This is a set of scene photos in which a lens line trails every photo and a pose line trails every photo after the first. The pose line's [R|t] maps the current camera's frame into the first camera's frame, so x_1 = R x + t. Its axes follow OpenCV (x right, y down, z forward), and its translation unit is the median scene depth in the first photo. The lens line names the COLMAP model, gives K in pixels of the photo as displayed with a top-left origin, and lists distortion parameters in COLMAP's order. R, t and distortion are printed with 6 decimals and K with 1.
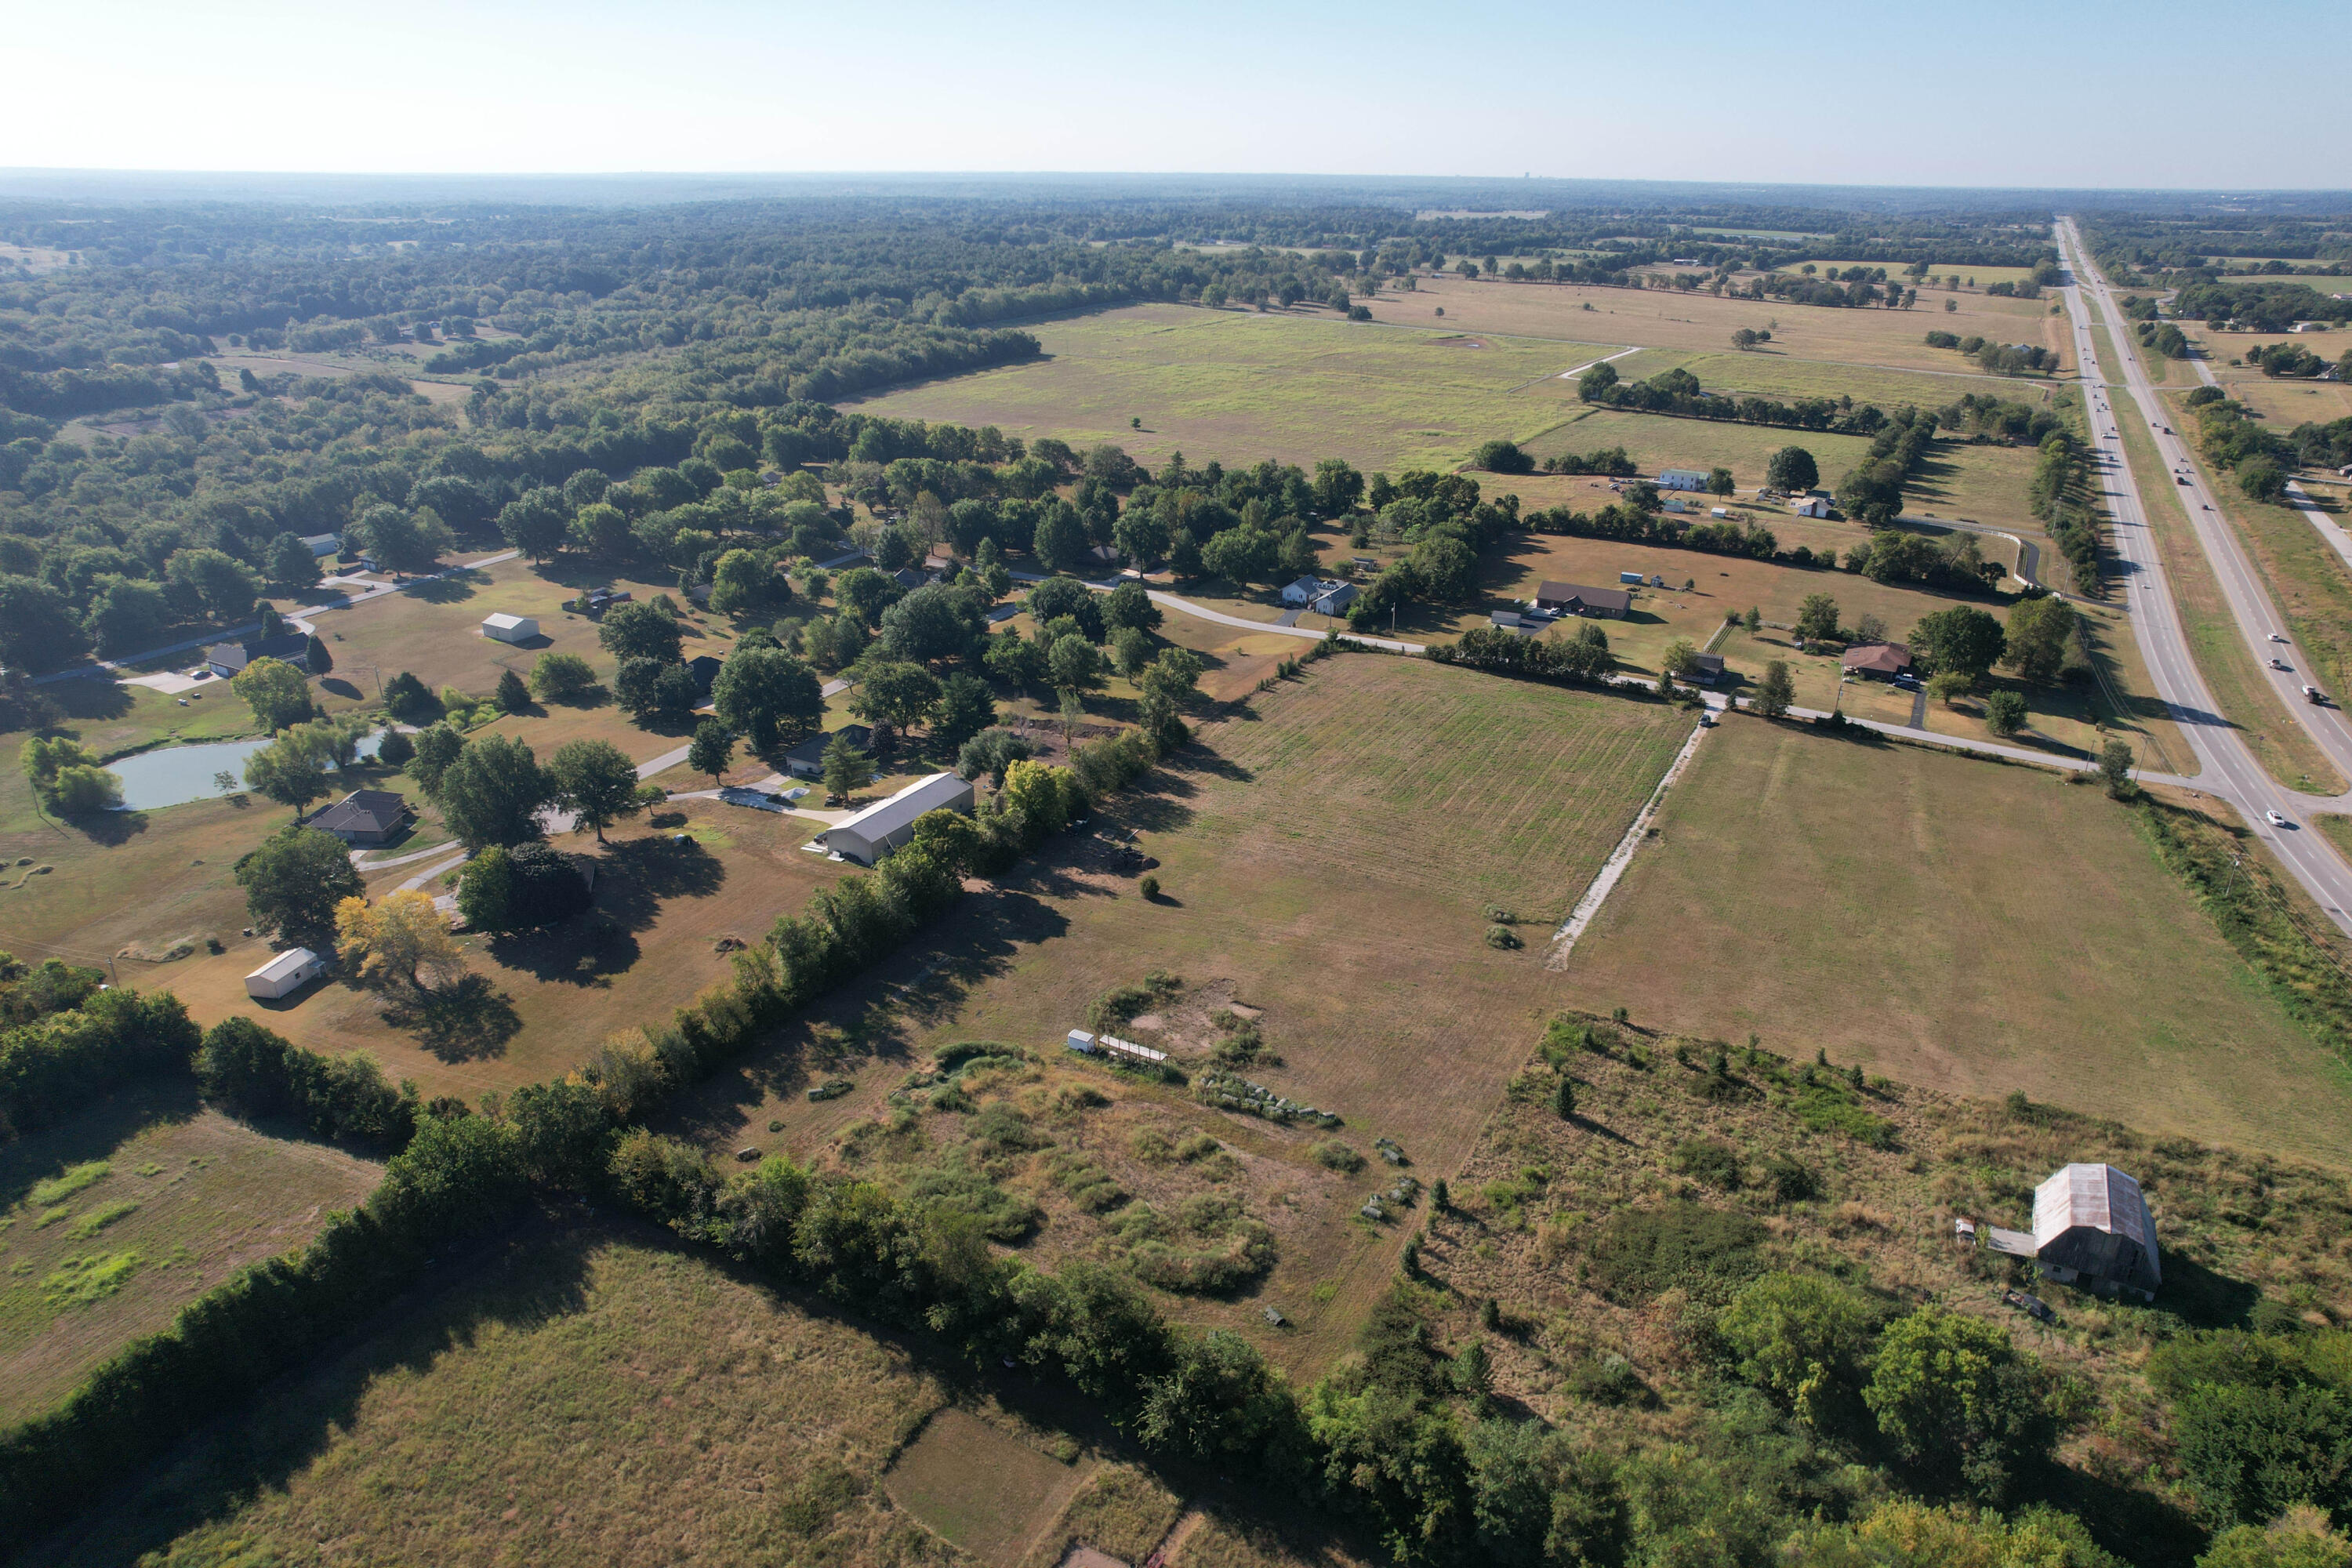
lens RADIAL K [[1505.3, 0, 1177.2], [0, 1505.3, 776.9], [0, 0, 1]] dist [-0.076642, 0.065208]
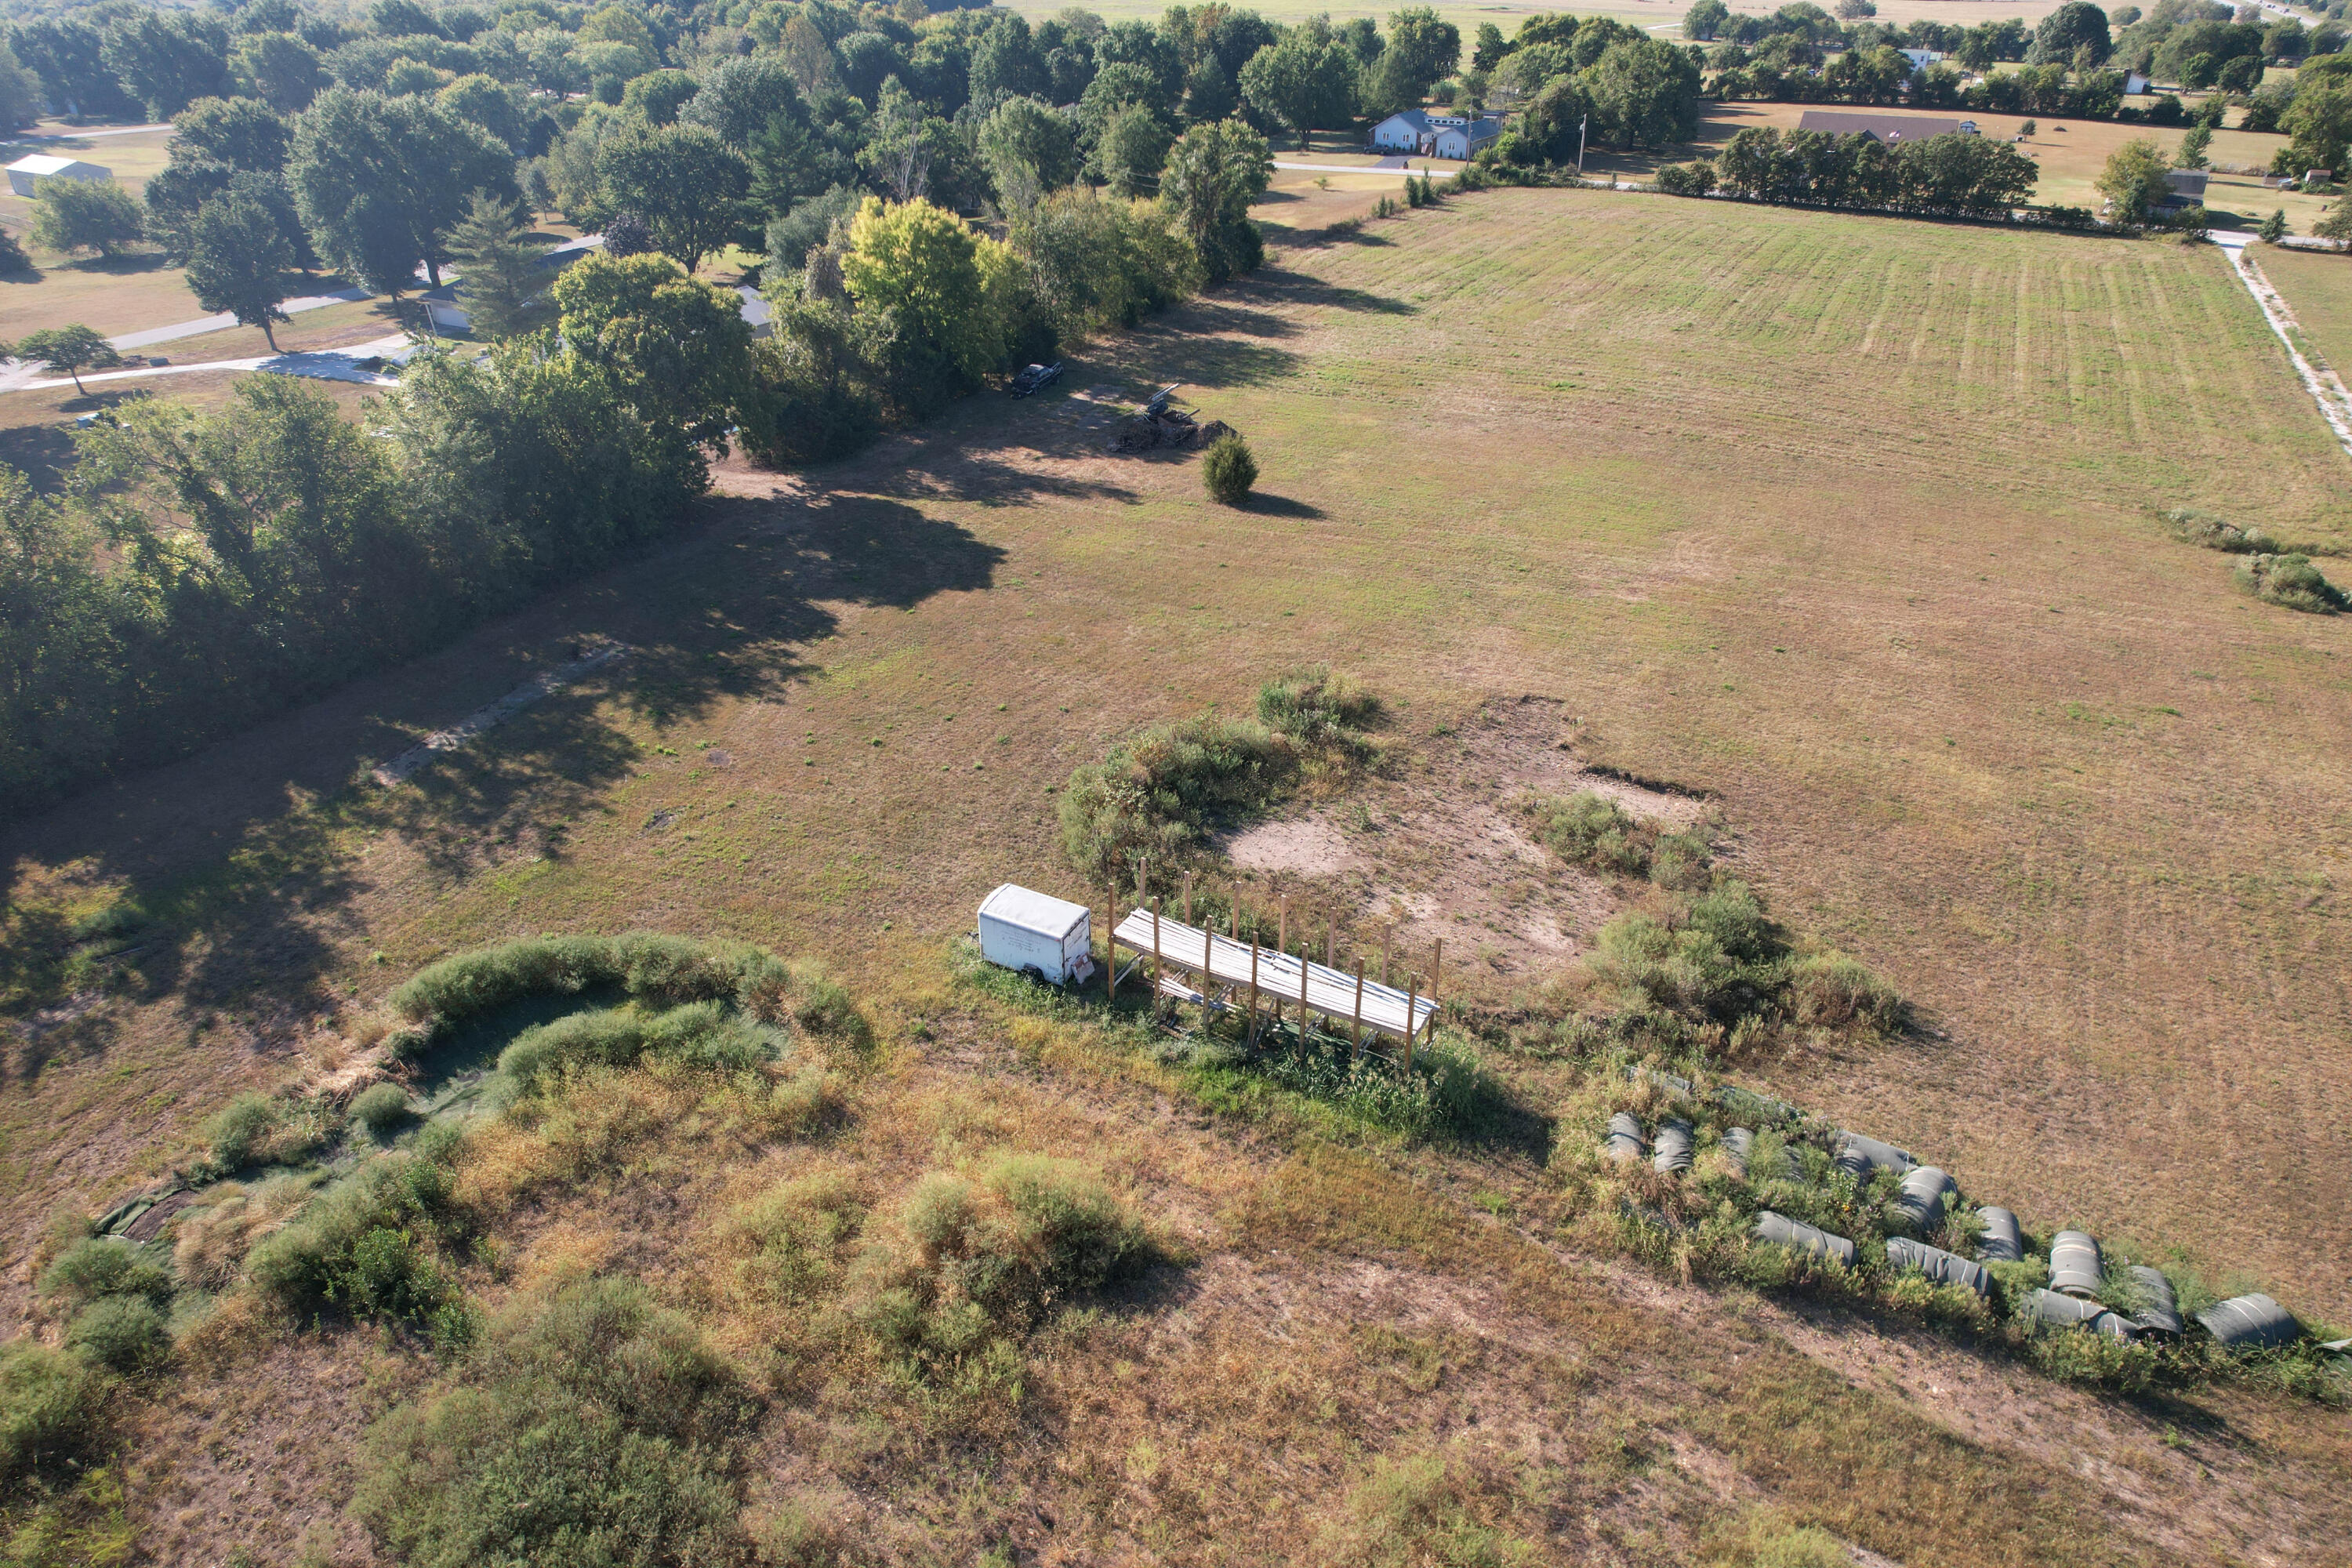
lens RADIAL K [[1505.3, 0, 1175.6], [0, 1505.3, 778.2], [0, 0, 1]] dist [-0.076642, 0.065208]
pose [[0.999836, -0.008179, 0.016162, -0.037713], [0.006079, 0.992014, 0.125979, 0.101588], [-0.017063, -0.125860, 0.991901, 0.638040]]
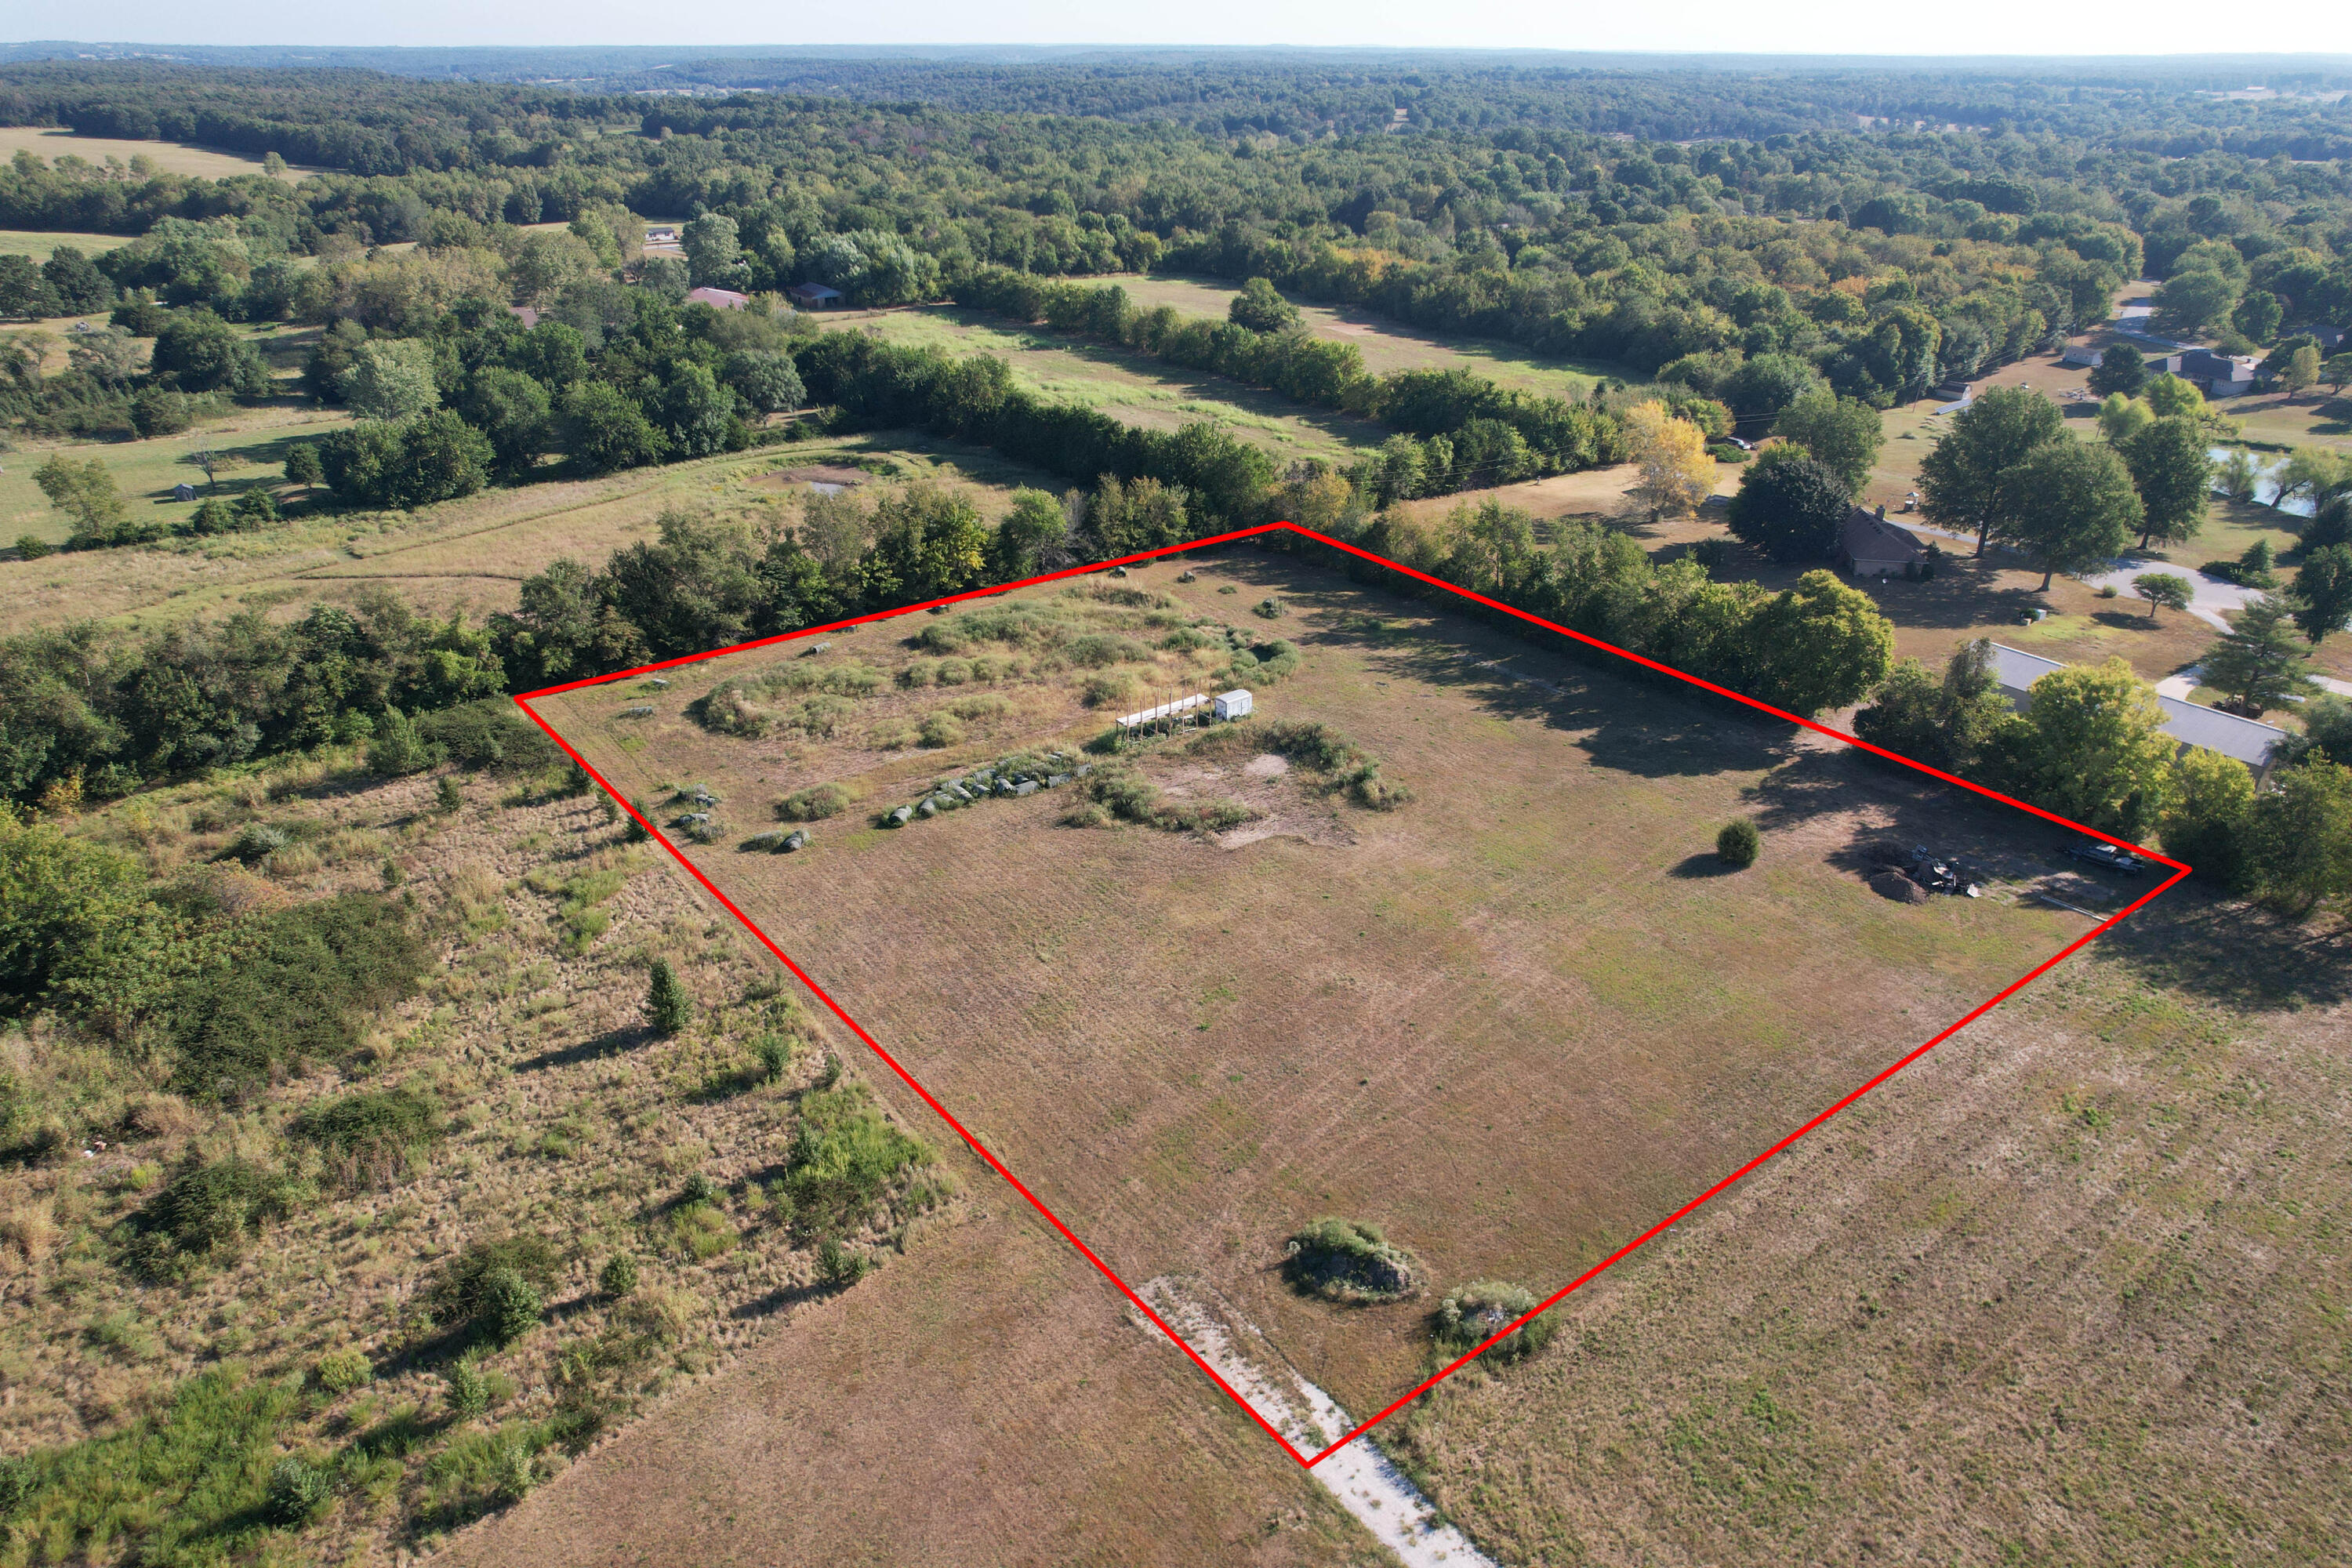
lens RADIAL K [[1505.3, 0, 1179.1], [0, 1505.3, 775.8], [0, 0, 1]] dist [-0.076642, 0.065208]
pose [[-0.399056, 0.400199, -0.824982, 0.447509], [-0.355856, 0.761609, 0.541589, -0.141110], [0.845057, 0.509699, -0.161511, 0.918710]]
